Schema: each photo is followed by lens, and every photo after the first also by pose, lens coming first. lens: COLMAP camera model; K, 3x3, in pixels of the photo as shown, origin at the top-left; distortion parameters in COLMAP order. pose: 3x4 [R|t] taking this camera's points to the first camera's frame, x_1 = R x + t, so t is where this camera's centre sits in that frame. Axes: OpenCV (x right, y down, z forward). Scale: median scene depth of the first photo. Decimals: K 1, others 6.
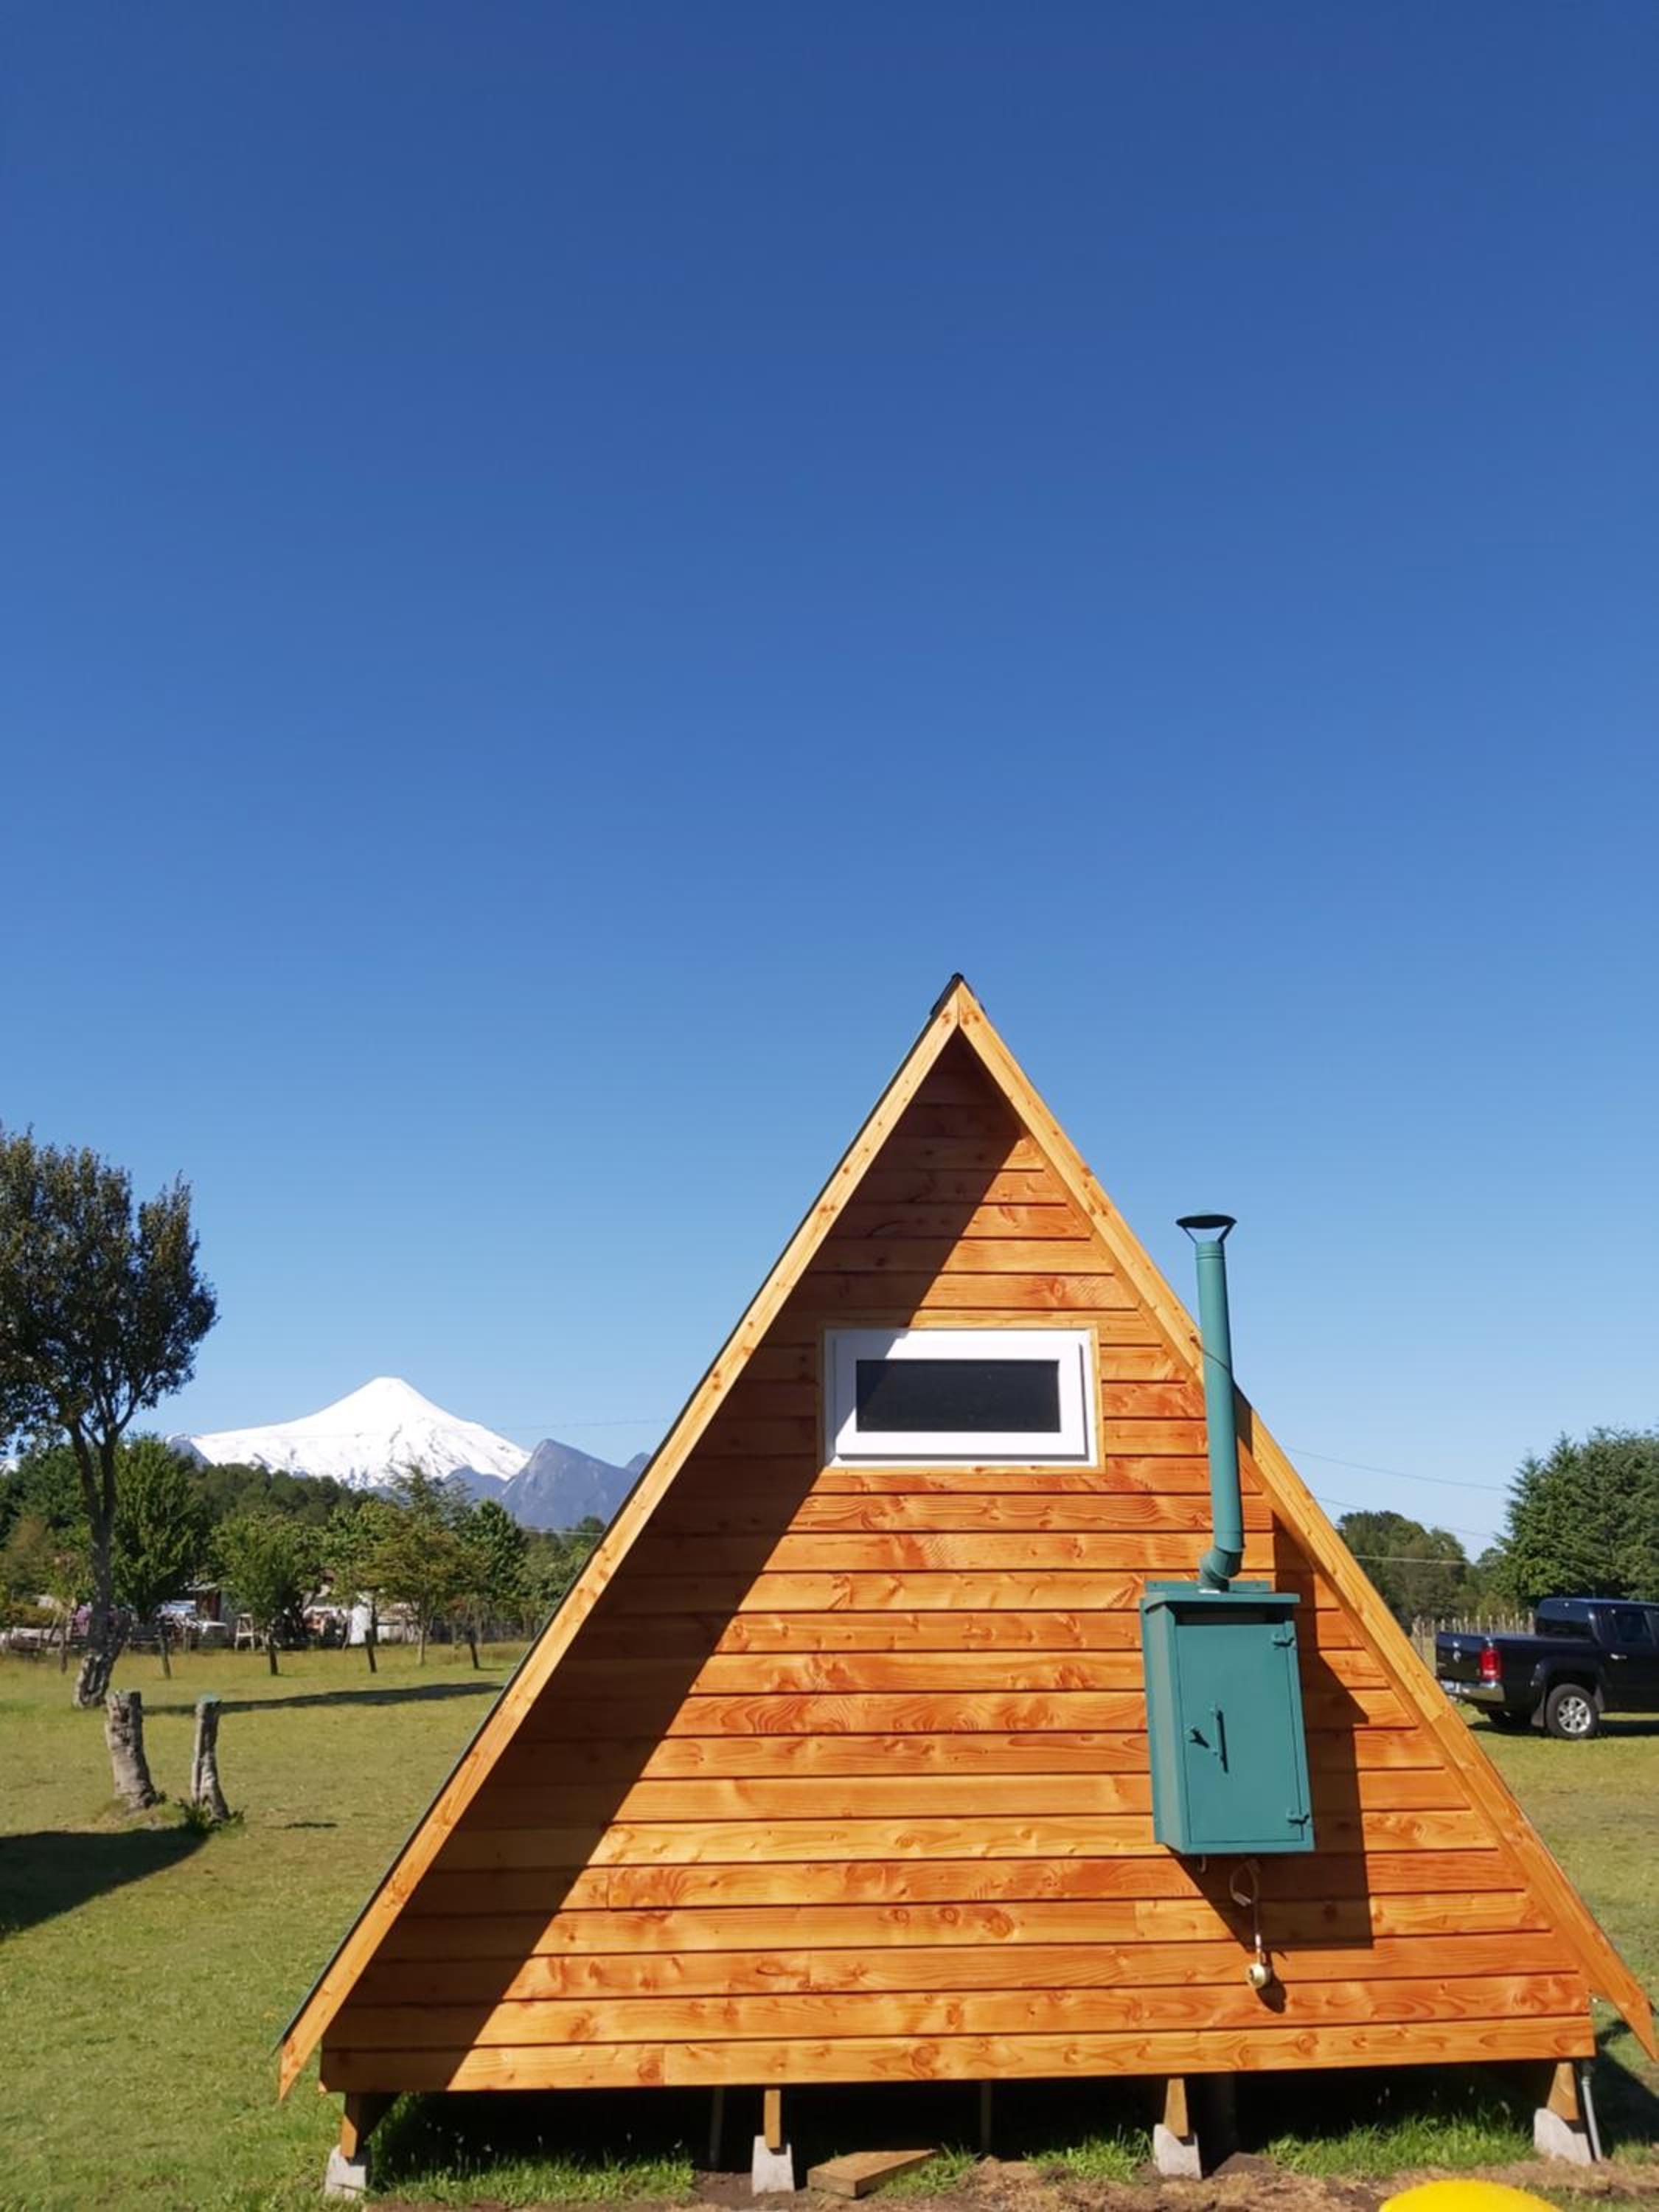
lens RADIAL K [[1644.9, 0, 846.6], [0, 1644.9, 1067.2], [0, 0, 1]] dist [0.076049, -0.124036]
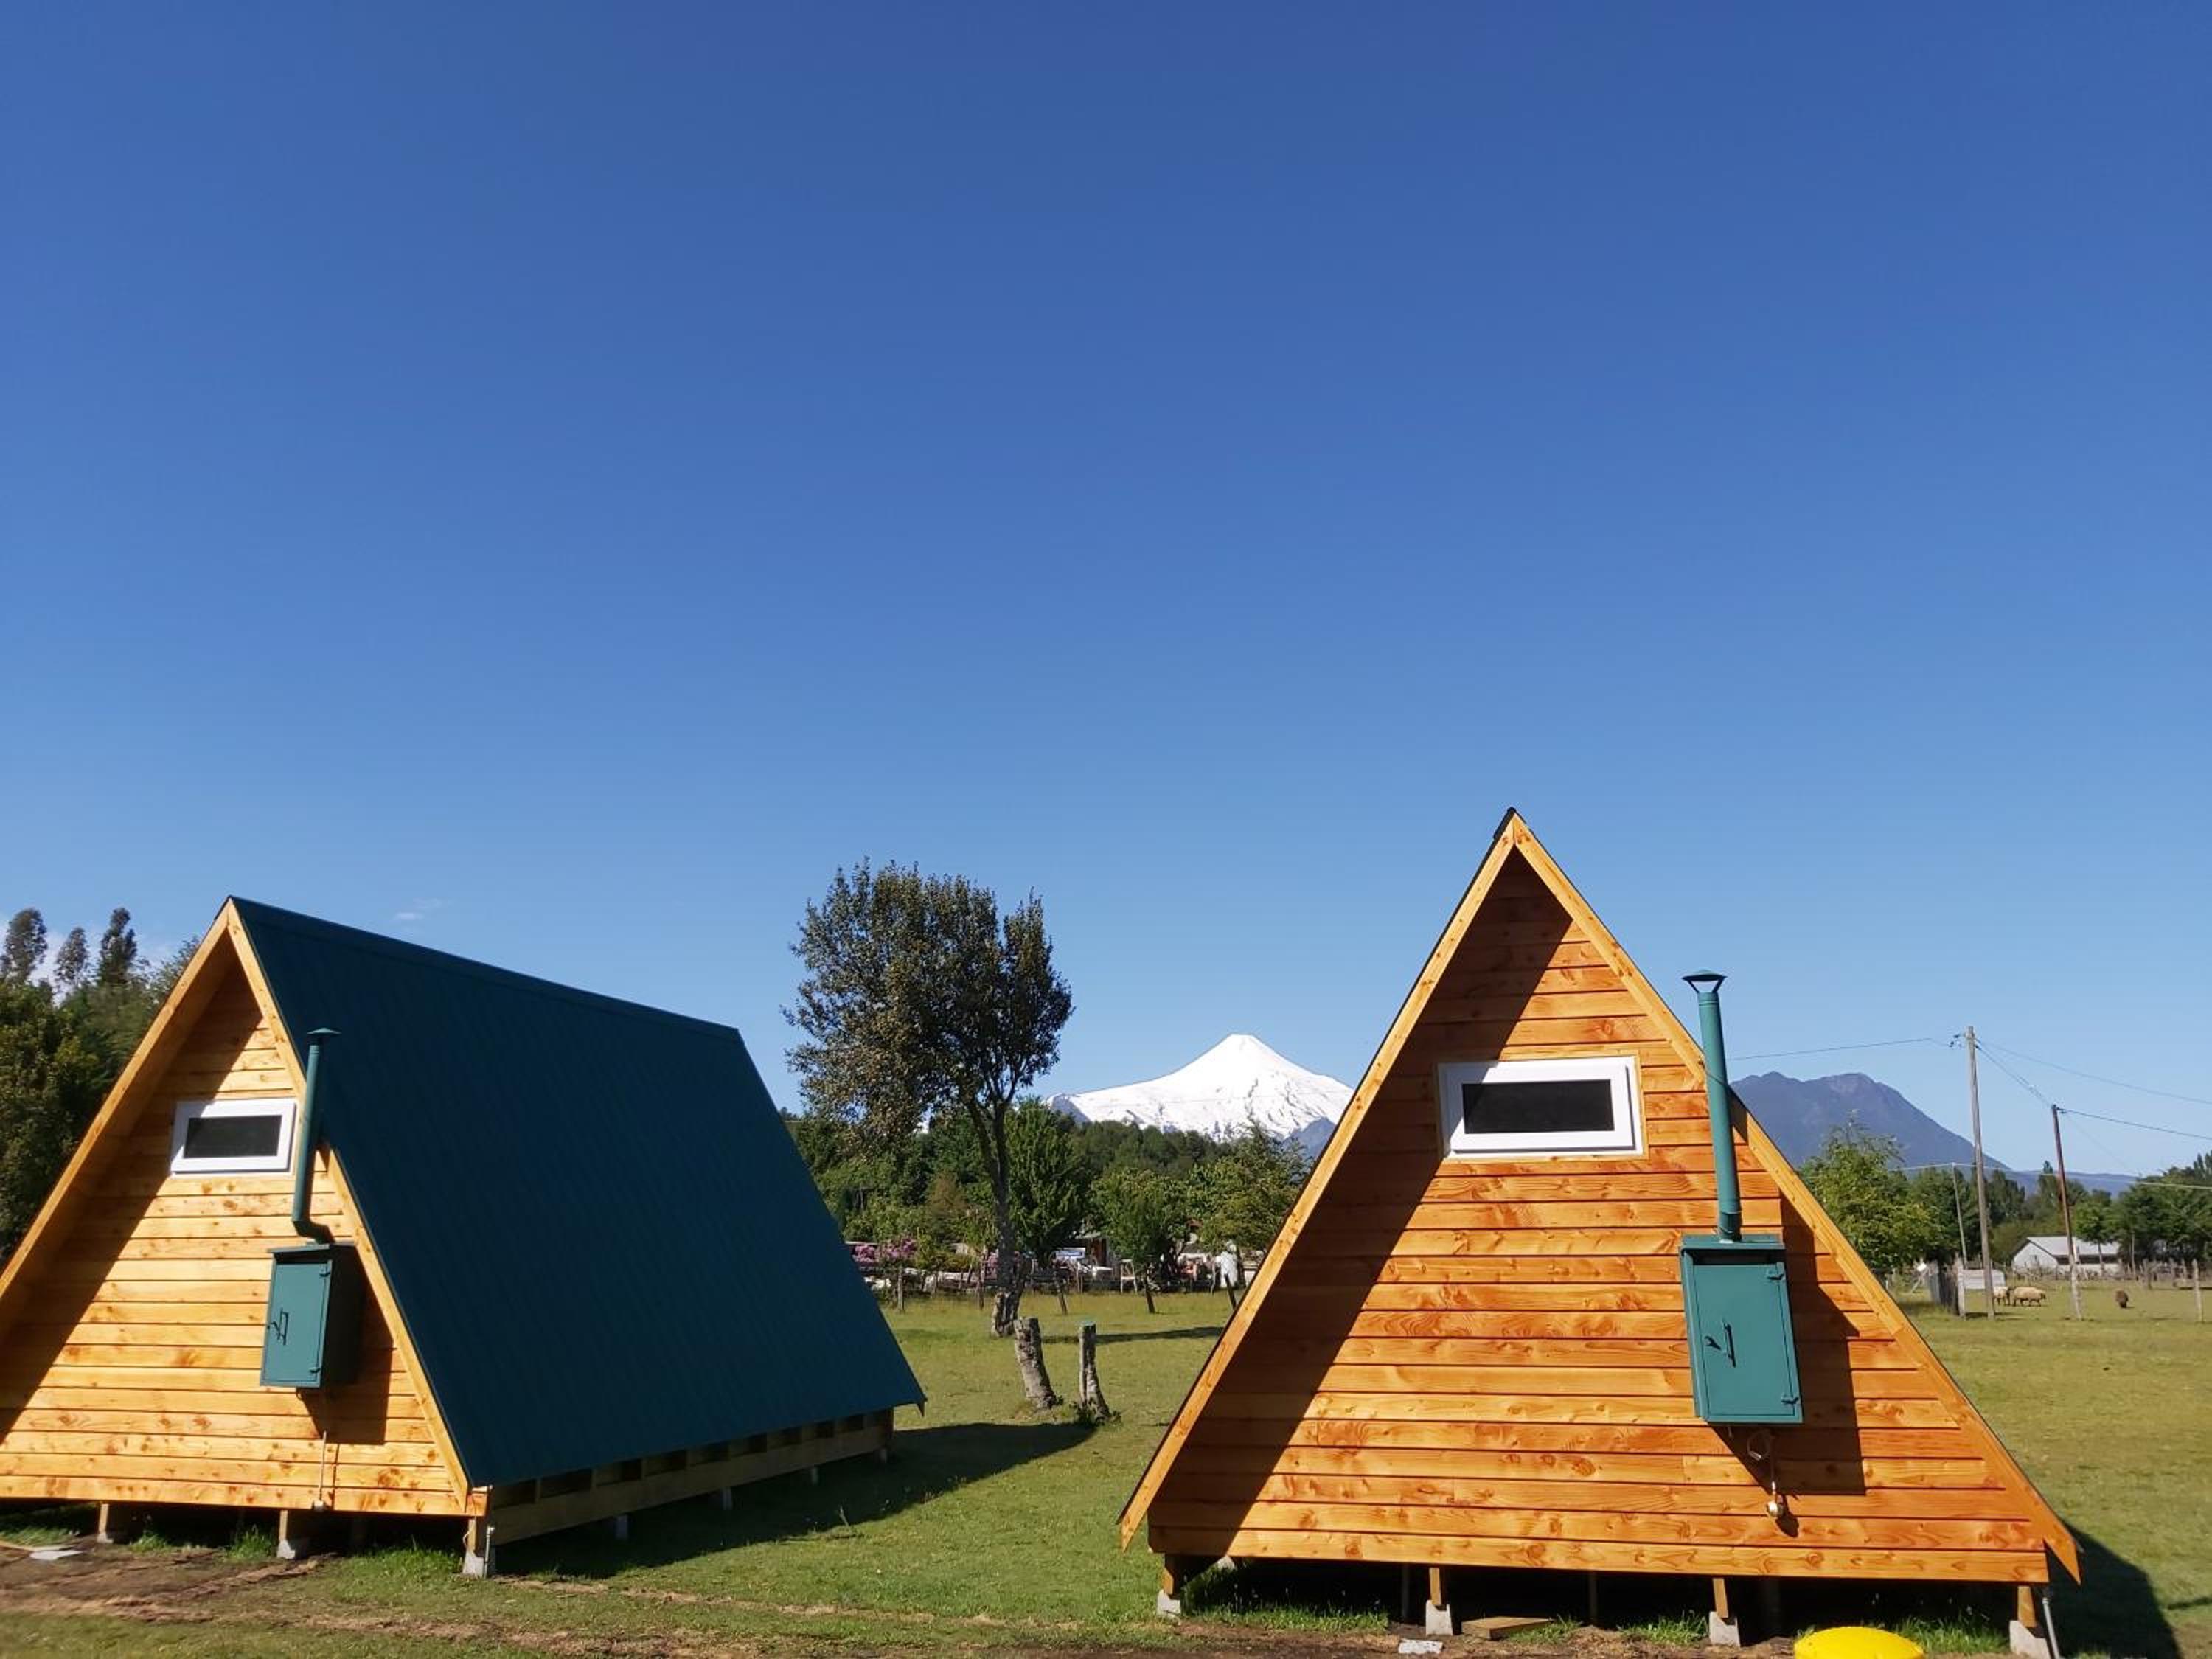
lens RADIAL K [[1651.8, 0, 1183.1], [0, 1651.8, 745.5], [0, 0, 1]] dist [0.051156, -0.095228]
pose [[0.954650, -0.087771, -0.284497, 0.218844], [0.092474, 0.995710, 0.003112, -0.149512], [0.283004, -0.029280, 0.958672, -0.467608]]
